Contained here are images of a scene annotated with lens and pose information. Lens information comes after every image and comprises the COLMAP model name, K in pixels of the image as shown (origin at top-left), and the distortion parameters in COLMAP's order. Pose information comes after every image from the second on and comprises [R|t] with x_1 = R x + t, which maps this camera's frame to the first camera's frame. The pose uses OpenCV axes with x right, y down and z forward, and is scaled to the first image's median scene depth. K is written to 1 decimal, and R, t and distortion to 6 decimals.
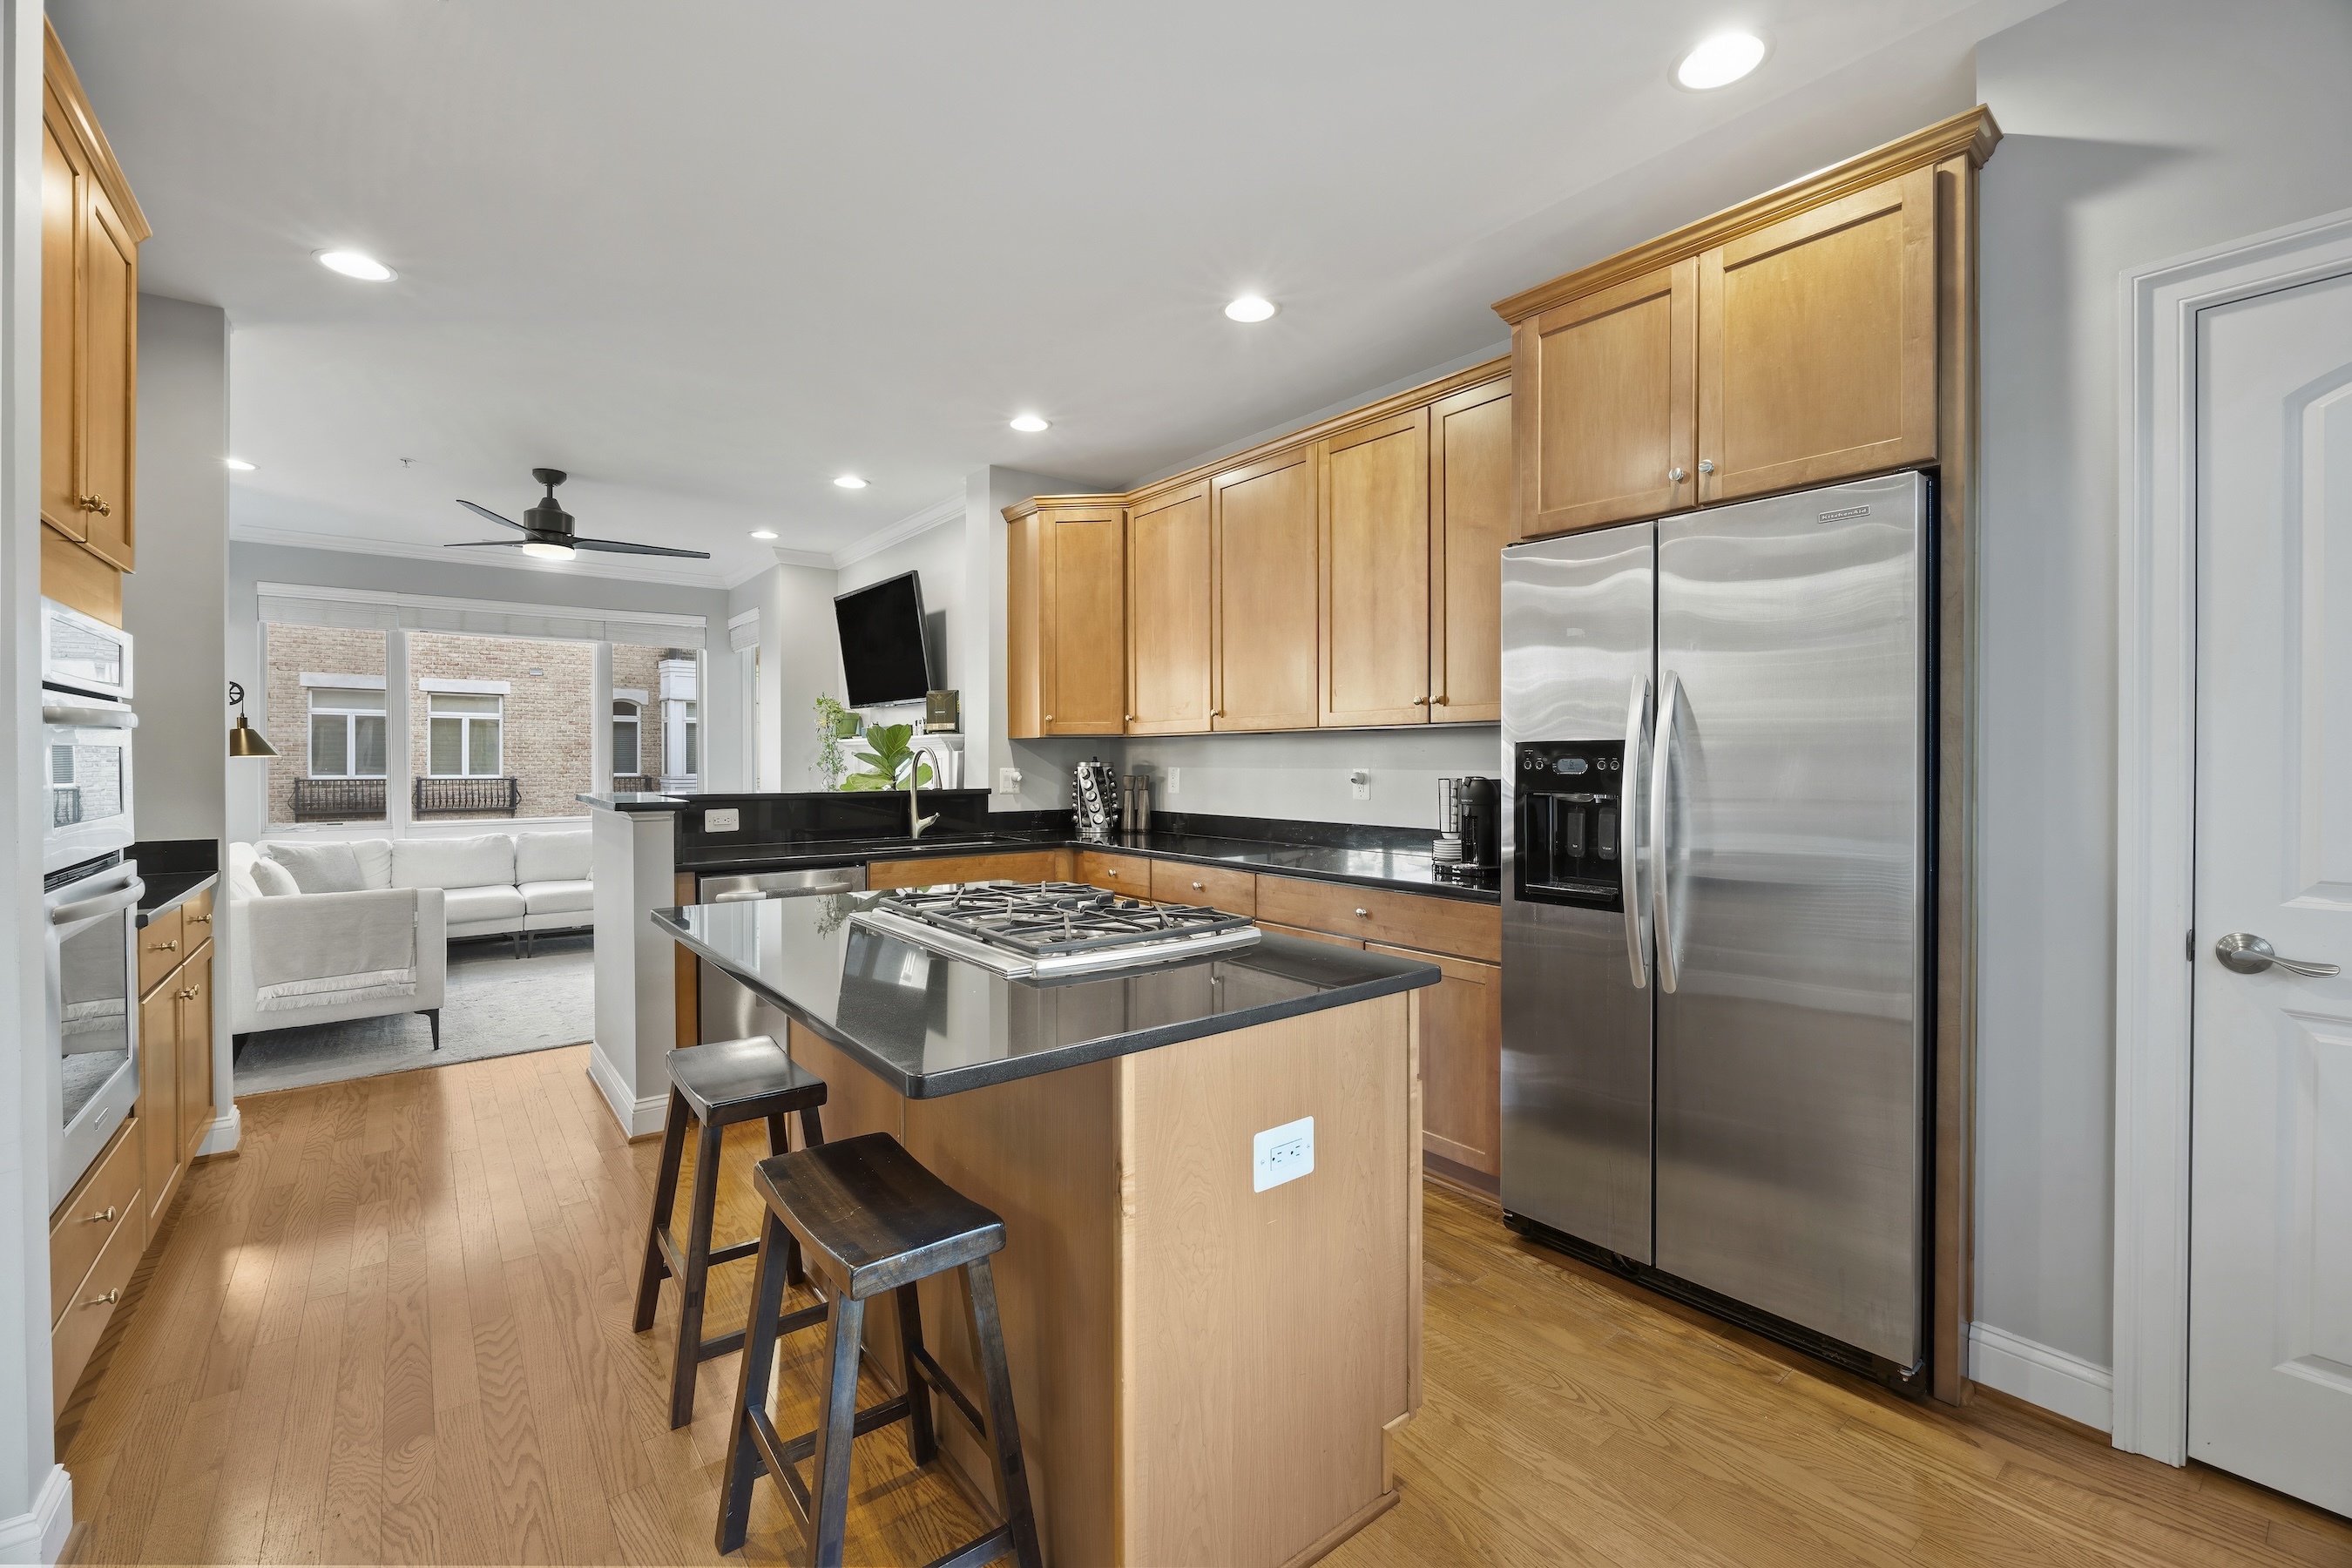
lens RADIAL K [[989.6, 0, 1173.4], [0, 989.6, 765.4], [0, 0, 1]] dist [-0.008724, 0.000432]
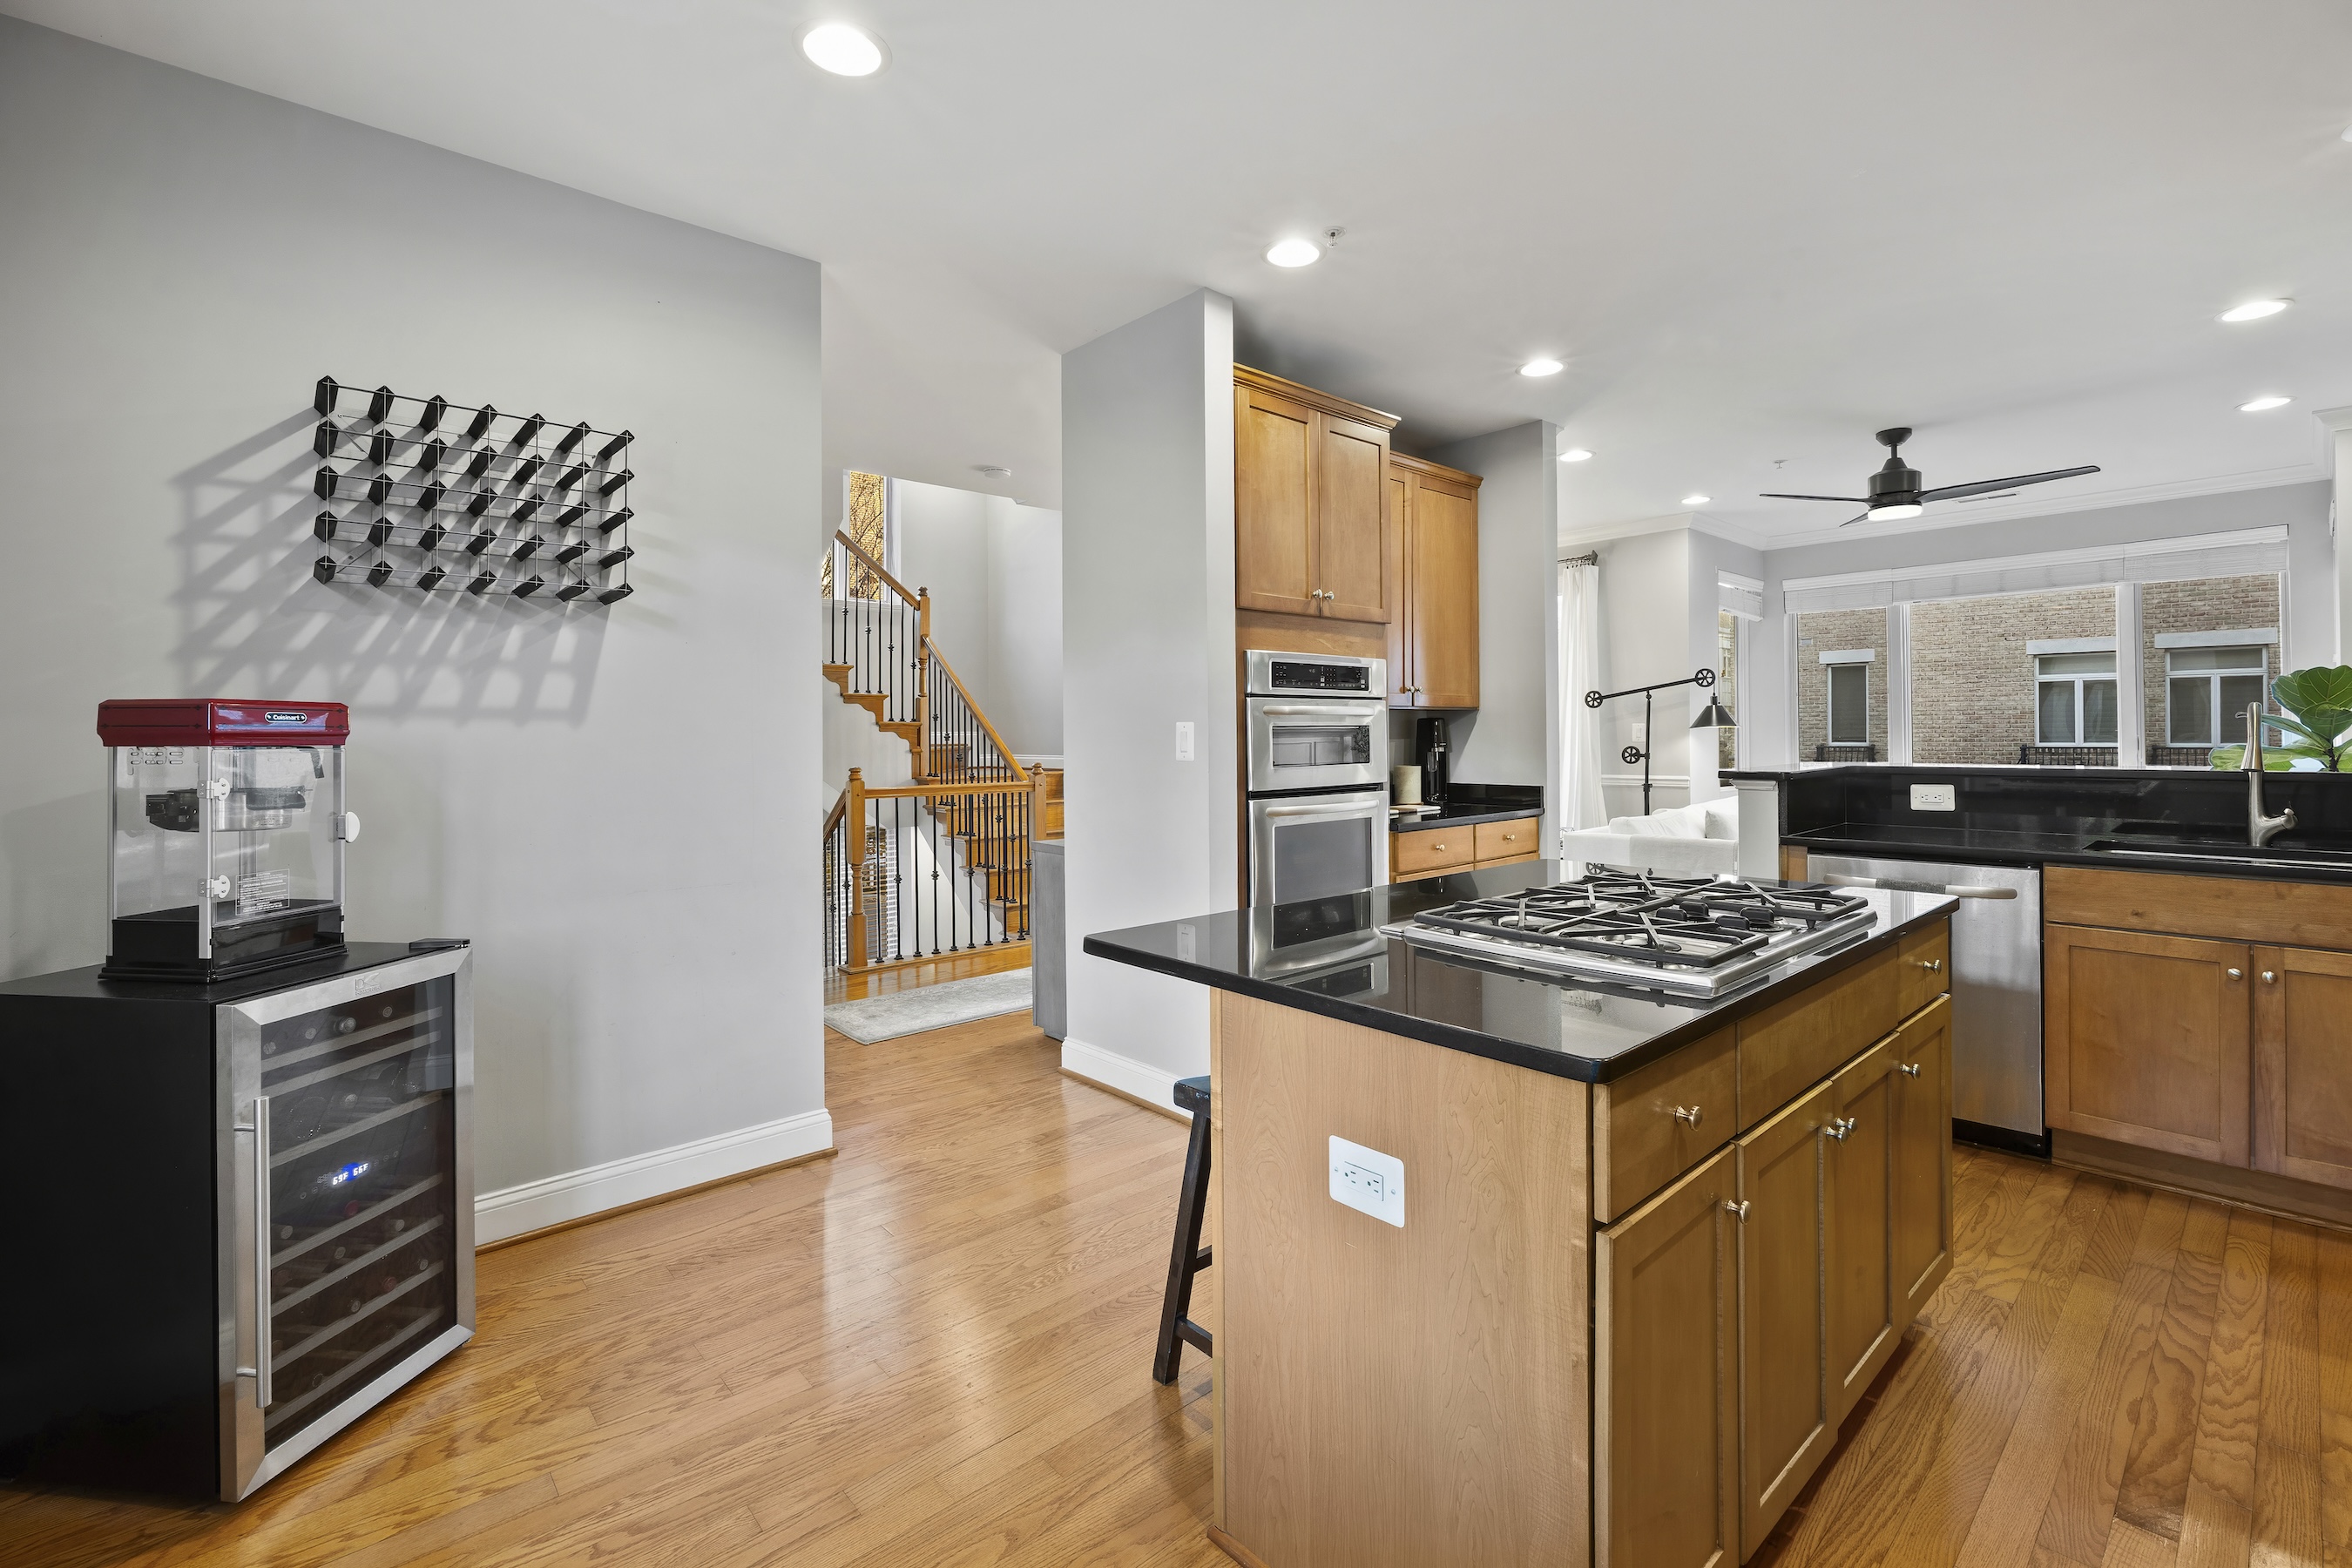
lens RADIAL K [[1016.5, 0, 1200.1], [0, 1016.5, 729.6], [0, 0, 1]] dist [-0.011028, 0.000680]
pose [[0.072241, -0.006057, -0.997369, 0.327846], [0.003897, 0.999976, -0.005791, -0.000805], [0.997380, -0.003469, 0.072263, 0.258466]]
